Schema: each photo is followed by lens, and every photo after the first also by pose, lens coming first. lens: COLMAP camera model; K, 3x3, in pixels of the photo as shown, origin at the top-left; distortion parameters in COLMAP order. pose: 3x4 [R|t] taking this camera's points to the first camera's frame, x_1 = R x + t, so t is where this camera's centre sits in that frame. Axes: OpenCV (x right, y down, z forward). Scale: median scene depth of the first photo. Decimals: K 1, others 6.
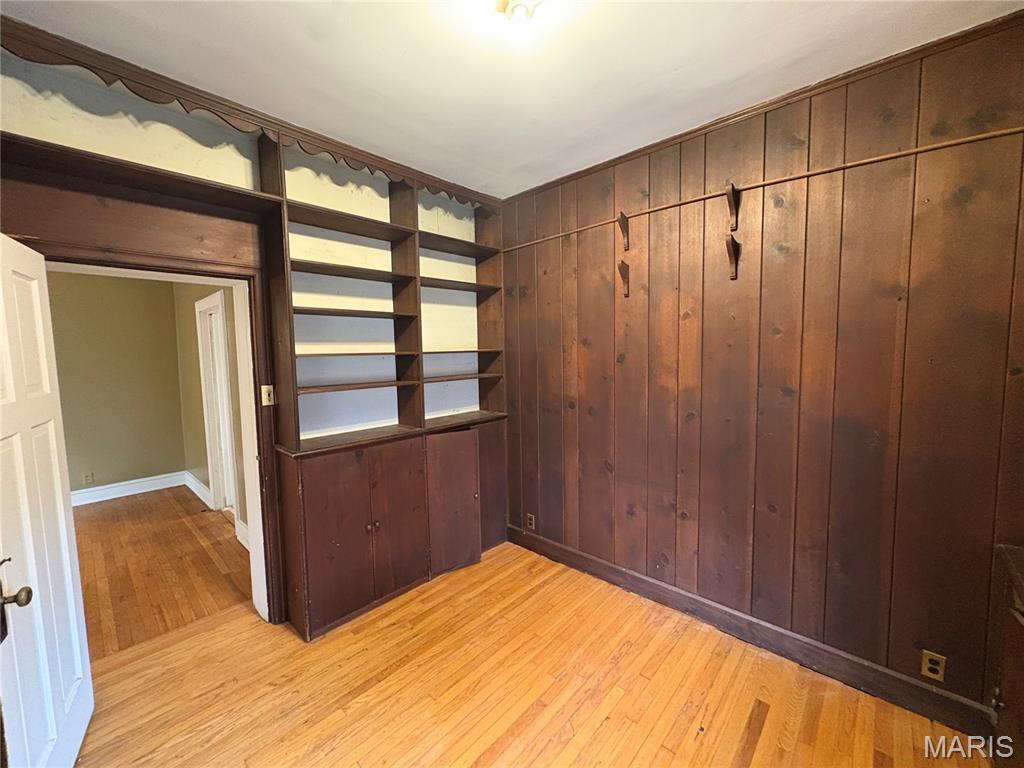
lens RADIAL K [[408.7, 0, 514.4], [0, 408.7, 383.0], [0, 0, 1]] dist [0.002206, 0.000364]
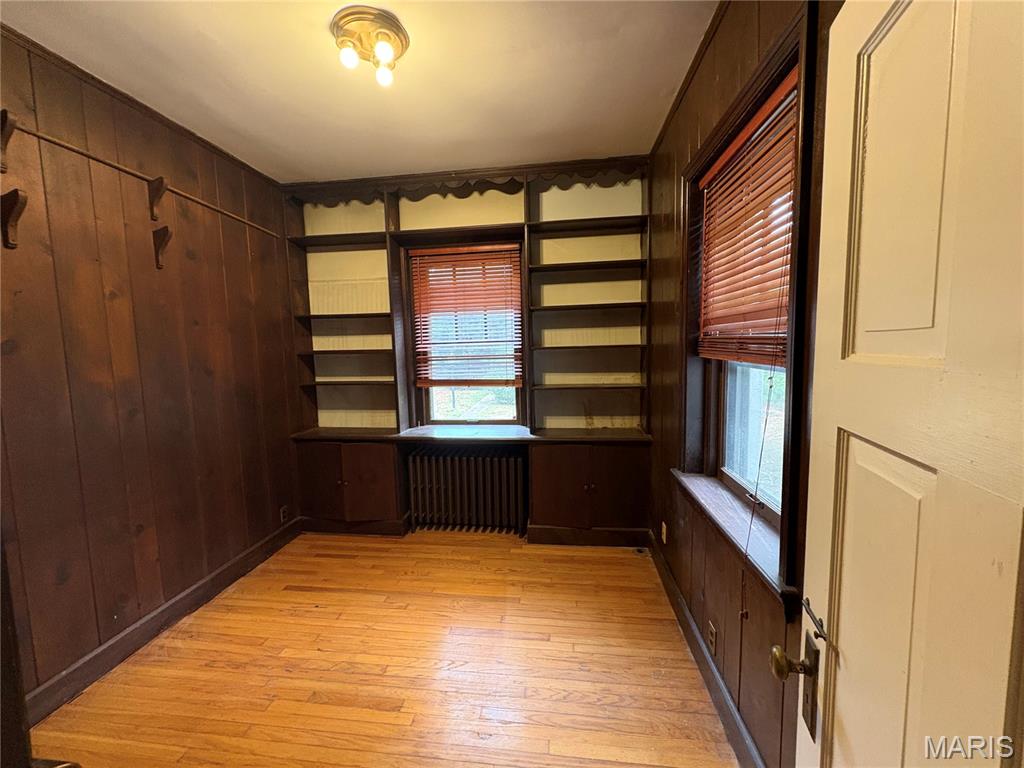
lens RADIAL K [[408.7, 0, 509.5], [0, 408.7, 382.7], [0, 0, 1]] dist [0.002206, 0.000364]
pose [[-0.579466, -0.041885, 0.813920, -0.826486], [0.102062, 0.987087, 0.123458, -0.007866], [-0.808581, 0.154610, -0.567708, 0.924650]]
